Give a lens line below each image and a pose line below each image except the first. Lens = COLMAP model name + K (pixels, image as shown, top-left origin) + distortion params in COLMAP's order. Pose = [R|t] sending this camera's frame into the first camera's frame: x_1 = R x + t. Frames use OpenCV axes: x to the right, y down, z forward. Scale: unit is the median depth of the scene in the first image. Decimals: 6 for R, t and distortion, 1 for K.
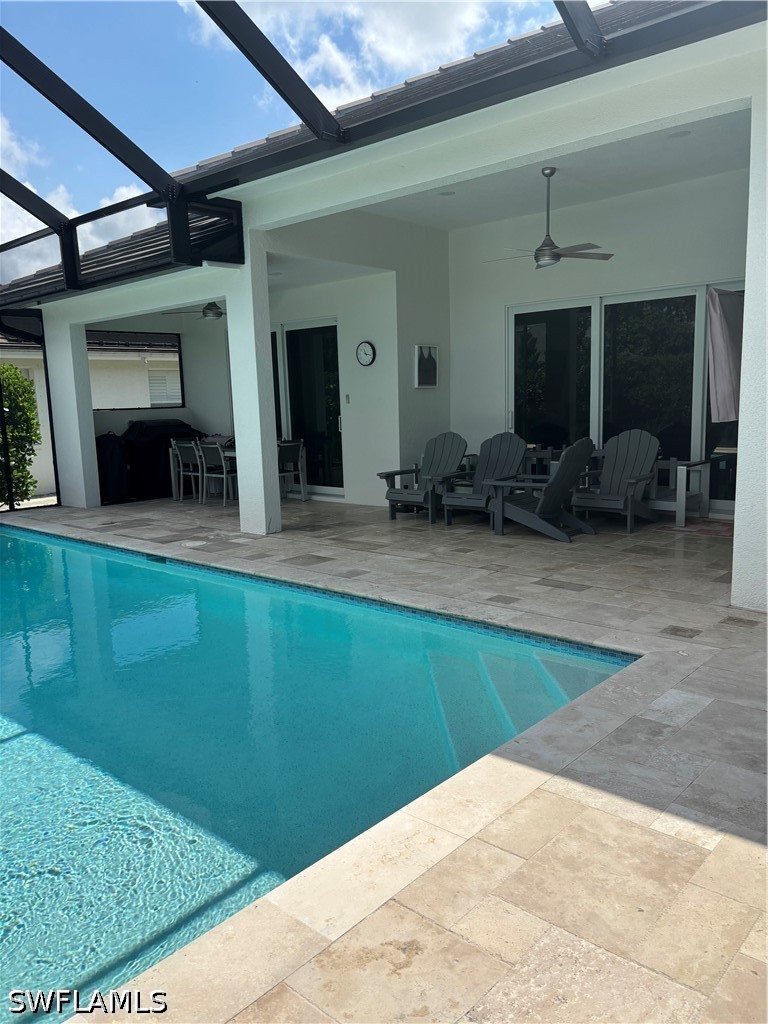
lens RADIAL K [[777.9, 0, 379.7], [0, 777.9, 513.1], [0, 0, 1]] dist [0.047934, -0.060548]
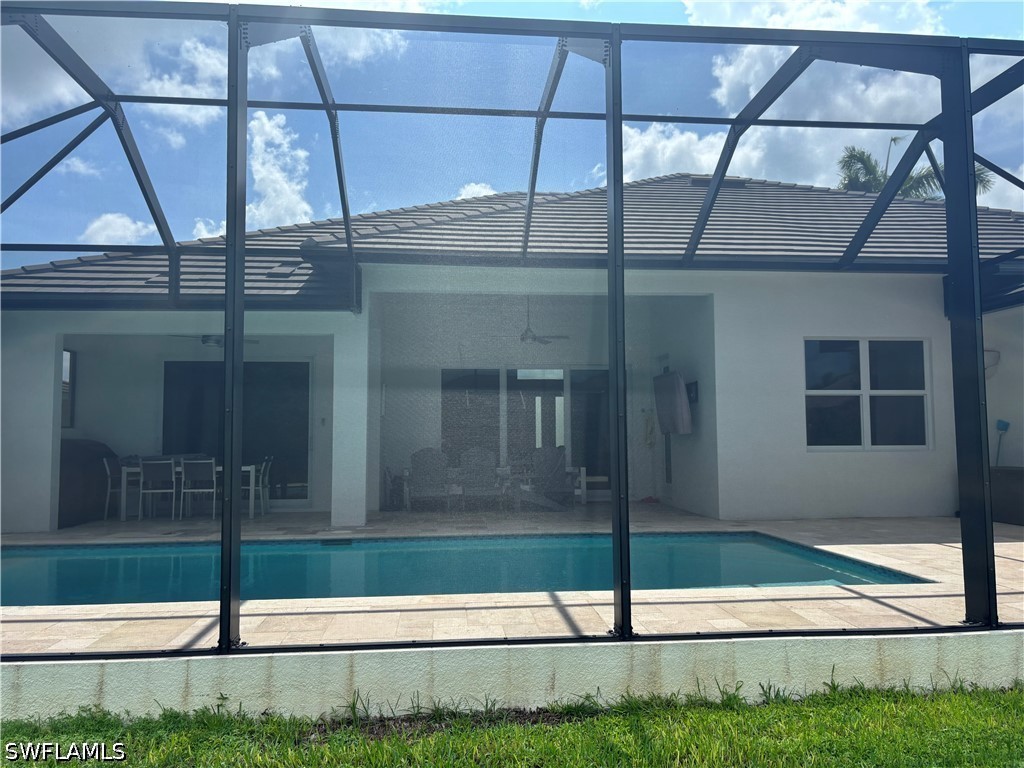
lens RADIAL K [[777.9, 0, 522.8], [0, 777.9, 382.4], [0, 0, 1]] dist [0.047934, -0.060548]
pose [[0.674987, 0.087626, 0.732608, -0.934510], [0.094595, 0.974451, -0.203707, 0.085667], [-0.731741, 0.206800, 0.649453, -0.019206]]
